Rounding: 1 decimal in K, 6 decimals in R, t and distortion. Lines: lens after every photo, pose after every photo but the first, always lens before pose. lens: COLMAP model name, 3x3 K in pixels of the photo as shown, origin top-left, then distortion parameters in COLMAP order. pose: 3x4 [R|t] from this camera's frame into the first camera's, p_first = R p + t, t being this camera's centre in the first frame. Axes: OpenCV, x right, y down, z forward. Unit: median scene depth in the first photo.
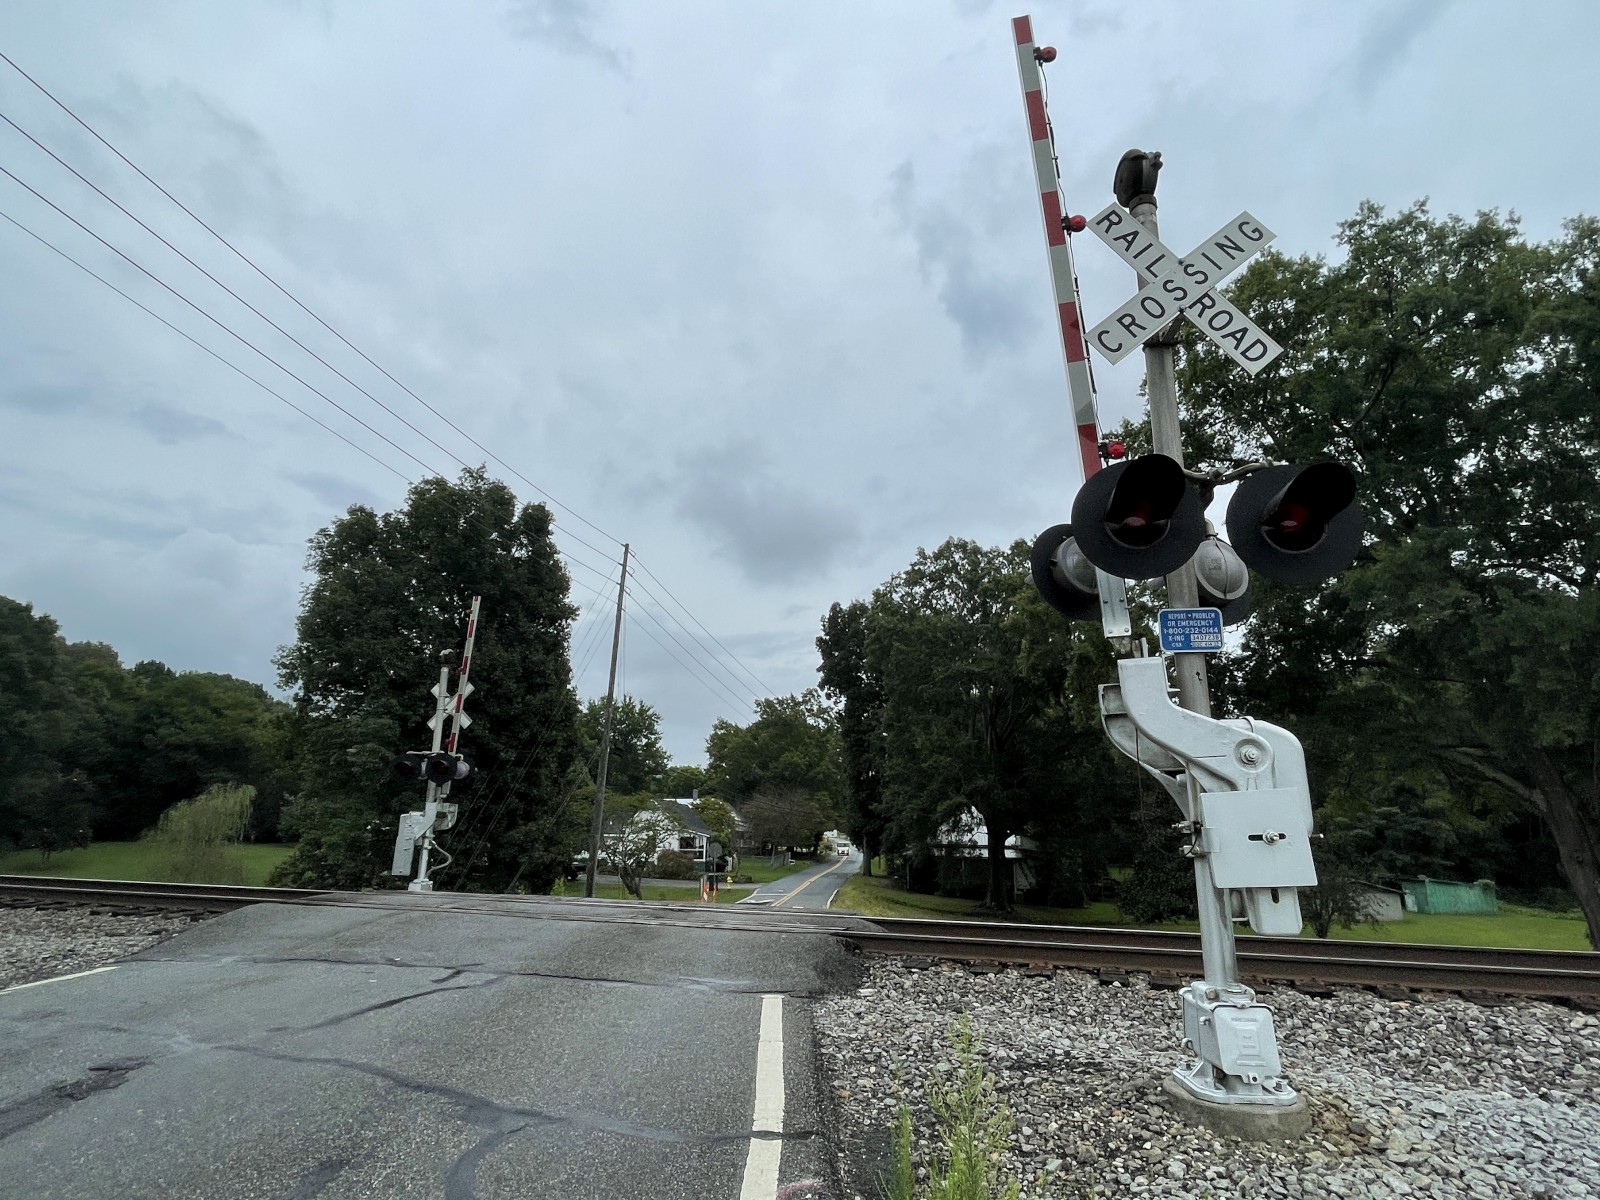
lens RADIAL K [[801.8, 0, 804.4], [0, 801.8, 603.0], [0, 0, 1]] dist [-0.001844, -0.001624]
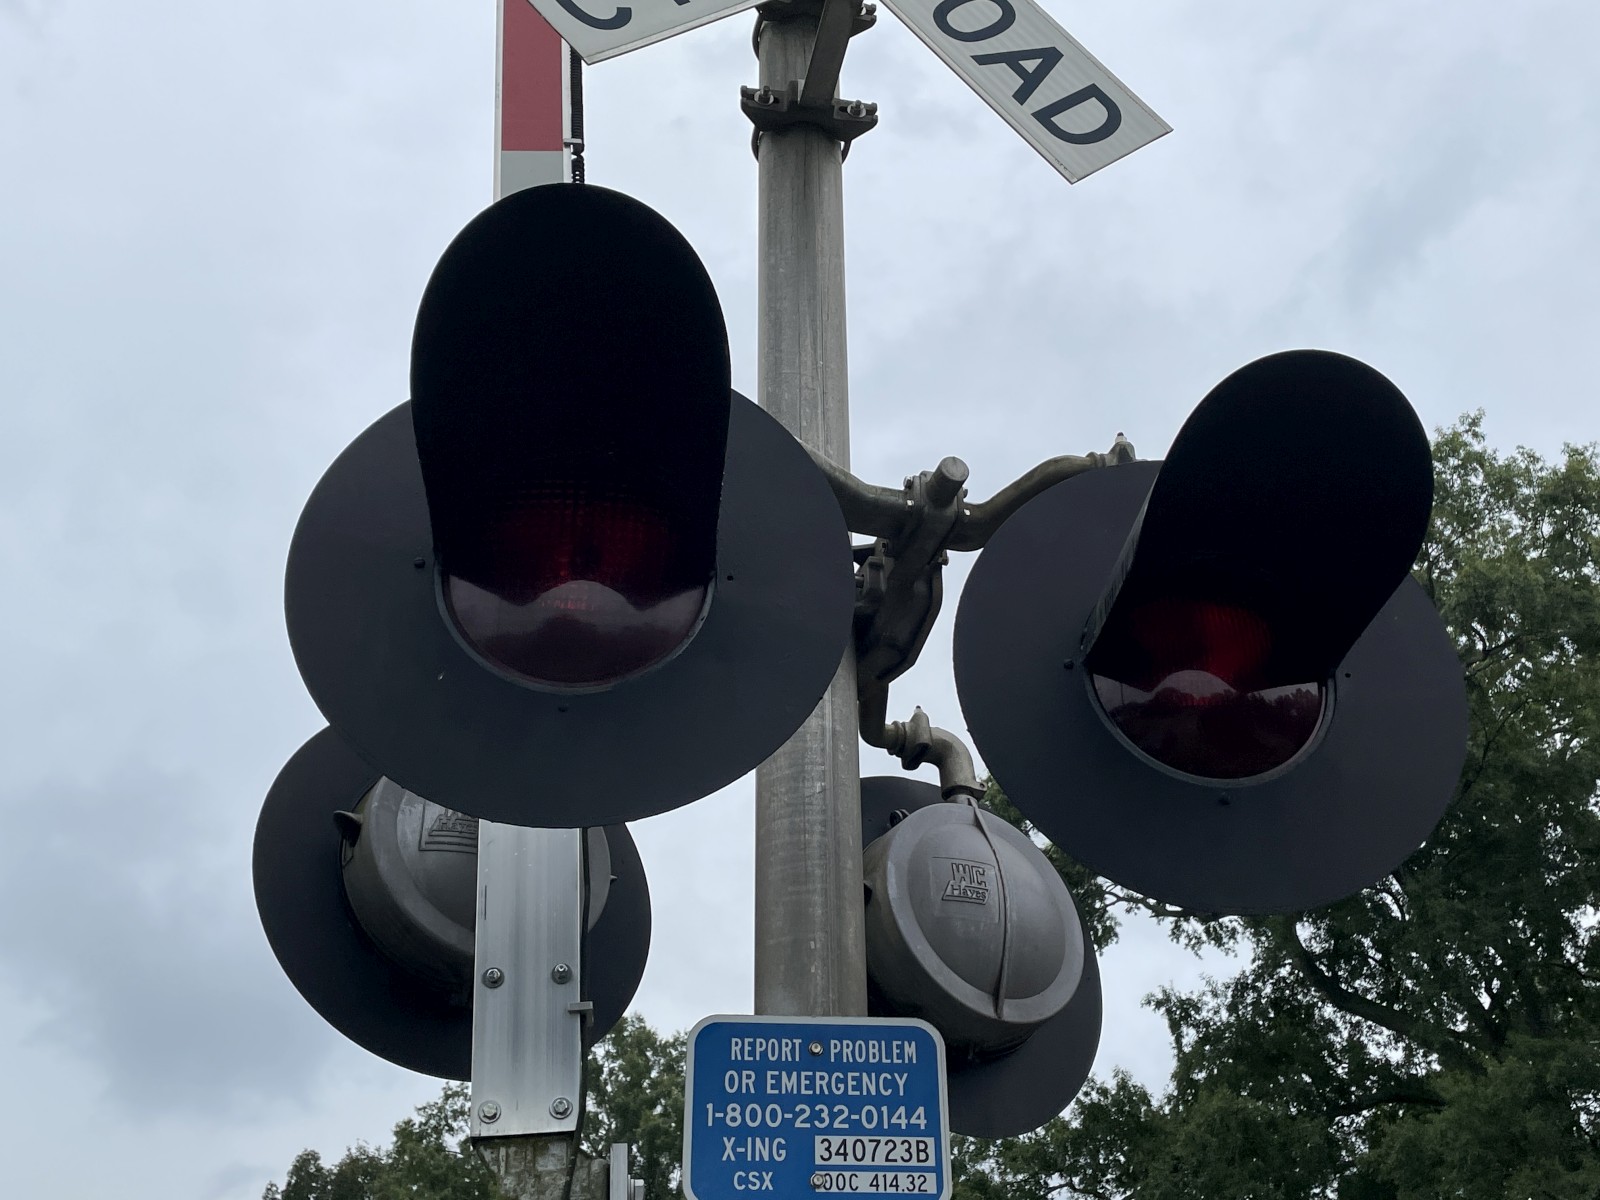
lens RADIAL K [[1763.3, 0, 797.9], [0, 1763.3, 625.4], [0, 0, 1]] dist [0.066652, 0.000000]
pose [[0.957331, 0.125350, 0.260395, 0.036716], [-0.044427, 0.954159, -0.295984, 0.005588], [-0.285560, 0.271786, 0.919015, 0.056350]]
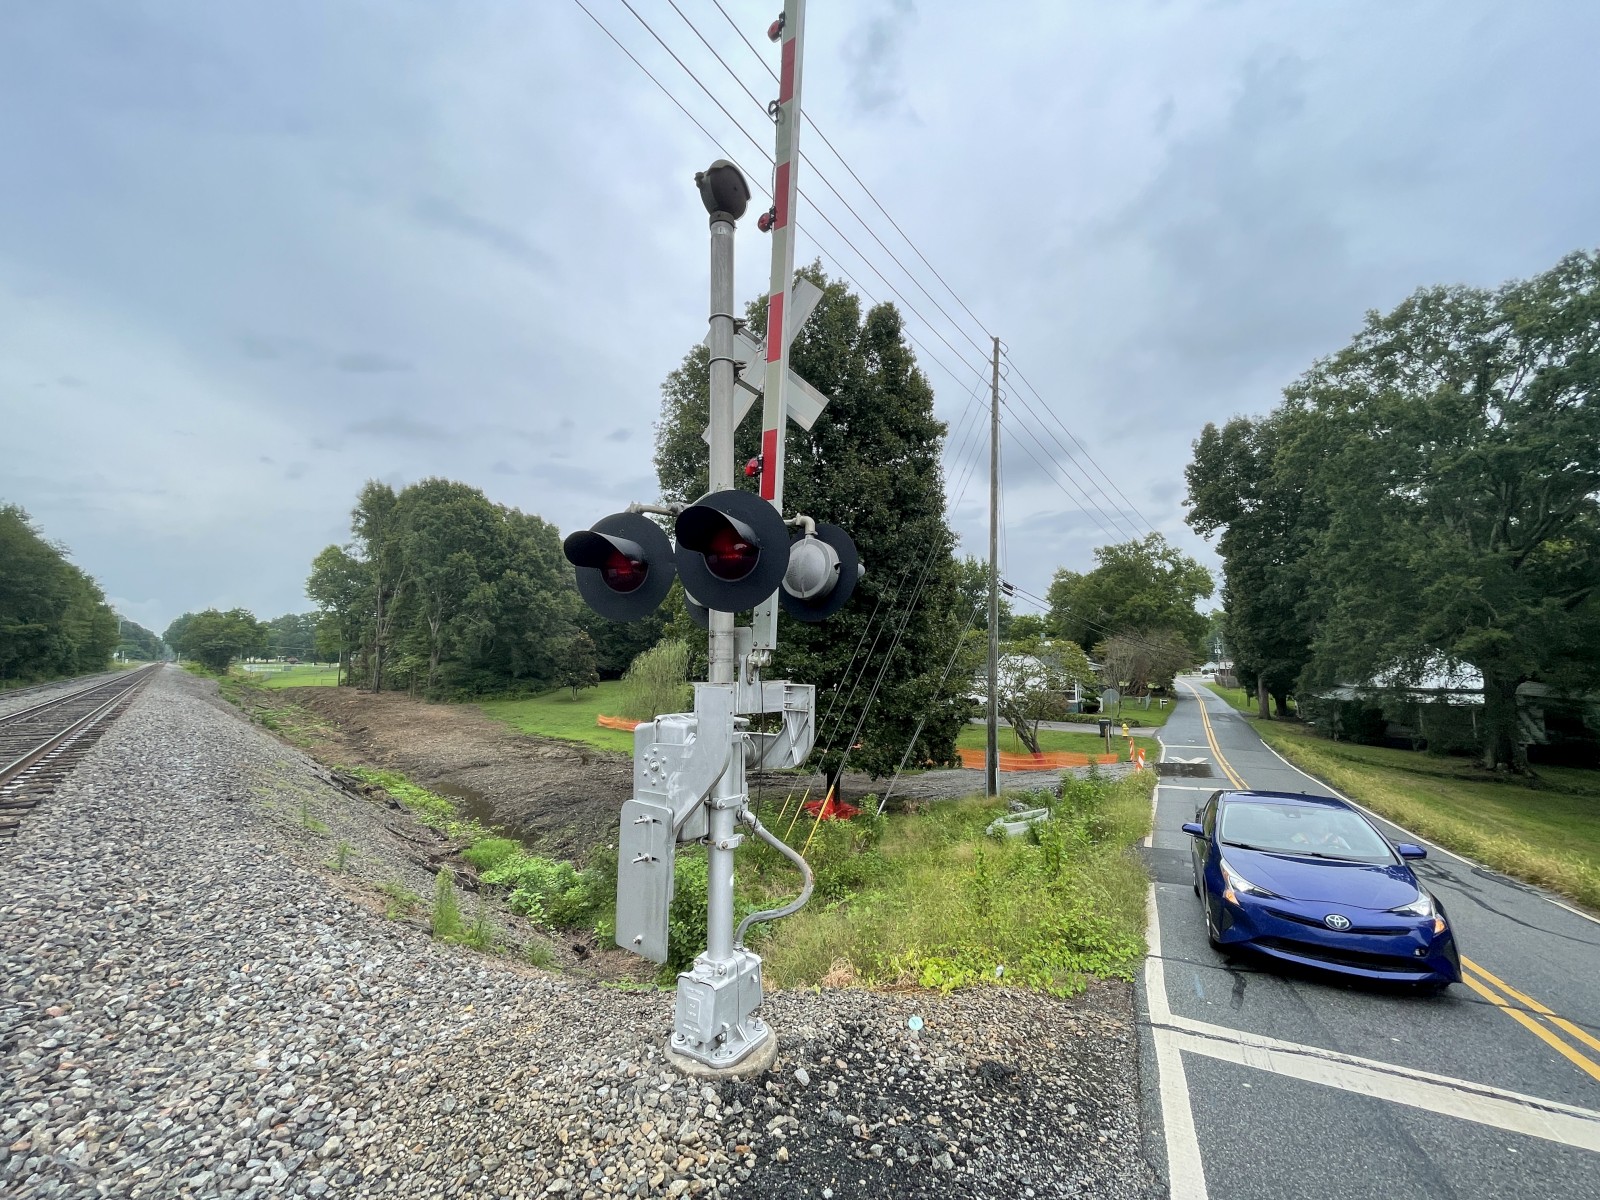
lens RADIAL K [[648.6, 0, 806.4], [0, 648.6, 603.9], [0, 0, 1]] dist [-0.002444, -0.000011]
pose [[0.898137, -0.047362, -0.437158, -0.153887], [0.124710, 0.980796, 0.149956, 0.087095], [0.421661, -0.189199, 0.886795, 0.370312]]
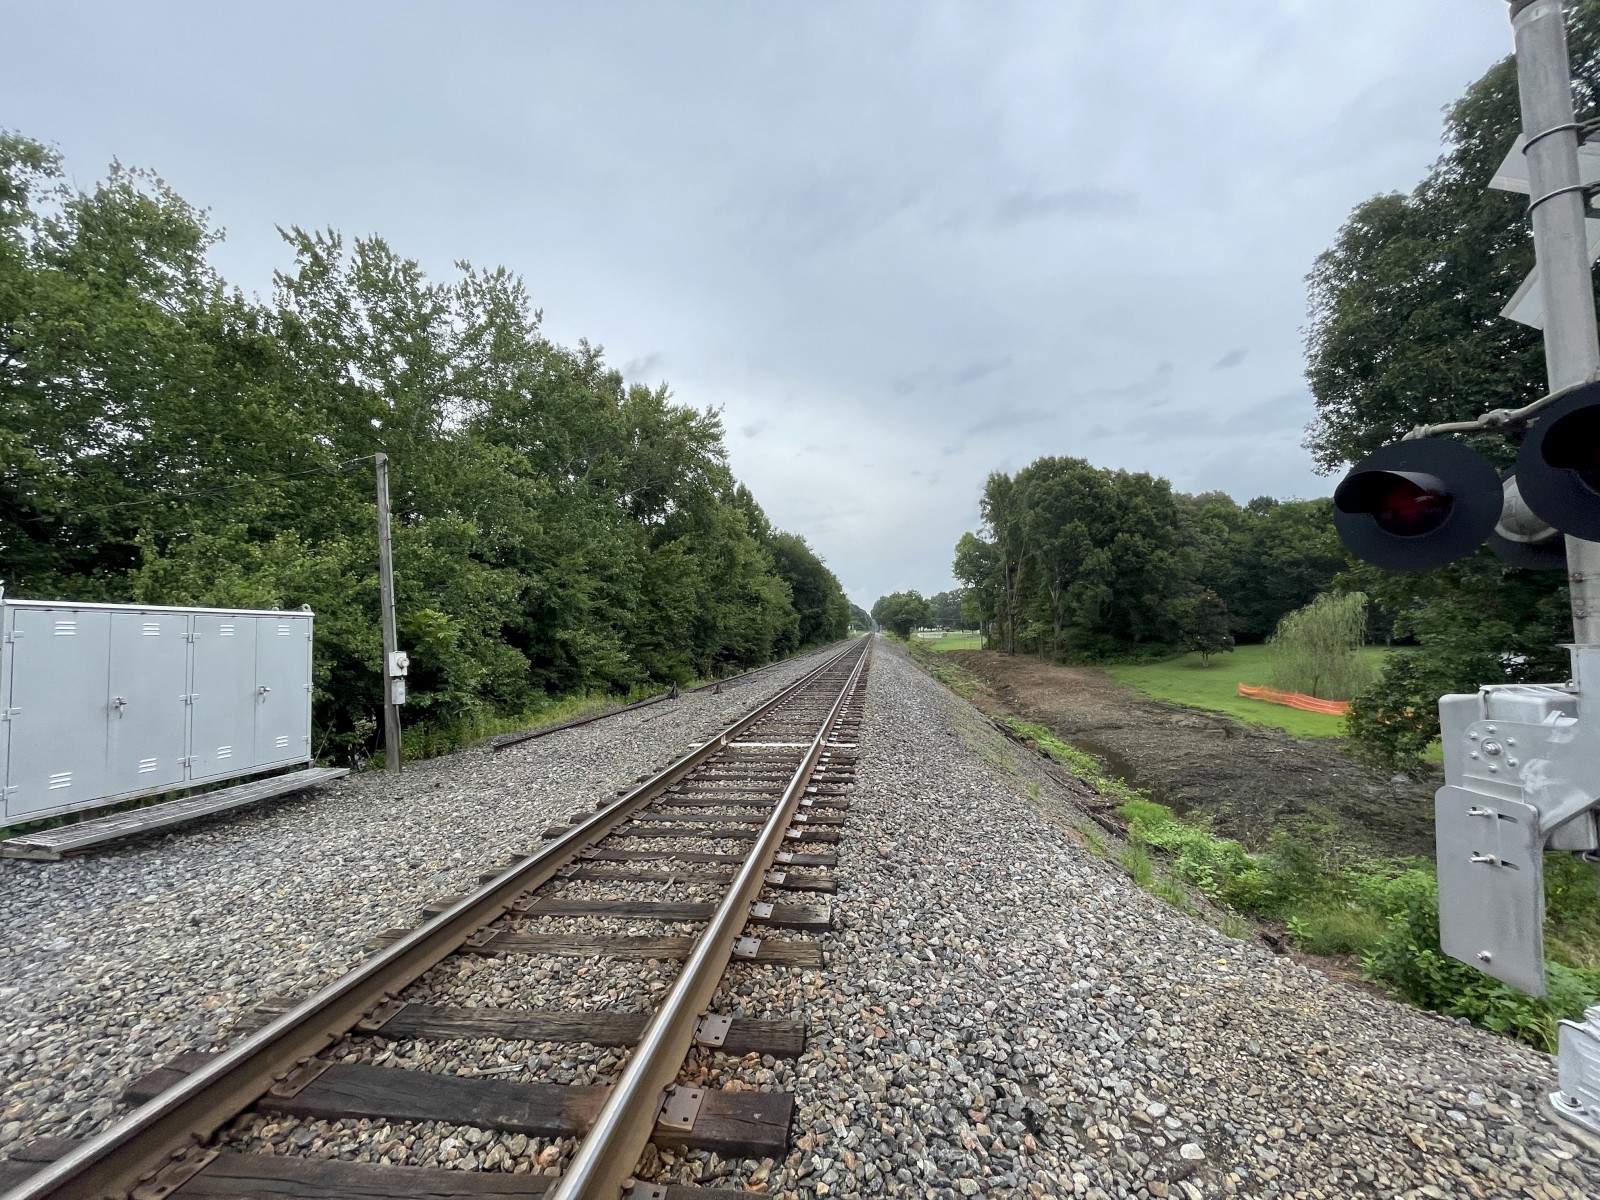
lens RADIAL K [[648.6, 0, 801.6], [0, 648.6, 603.8], [0, 0, 1]] dist [-0.002444, -0.000011]
pose [[0.225661, -0.057566, -0.972504, -0.160414], [0.283723, 0.958863, 0.009076, 0.082068], [0.931976, -0.277970, 0.232711, 0.352494]]
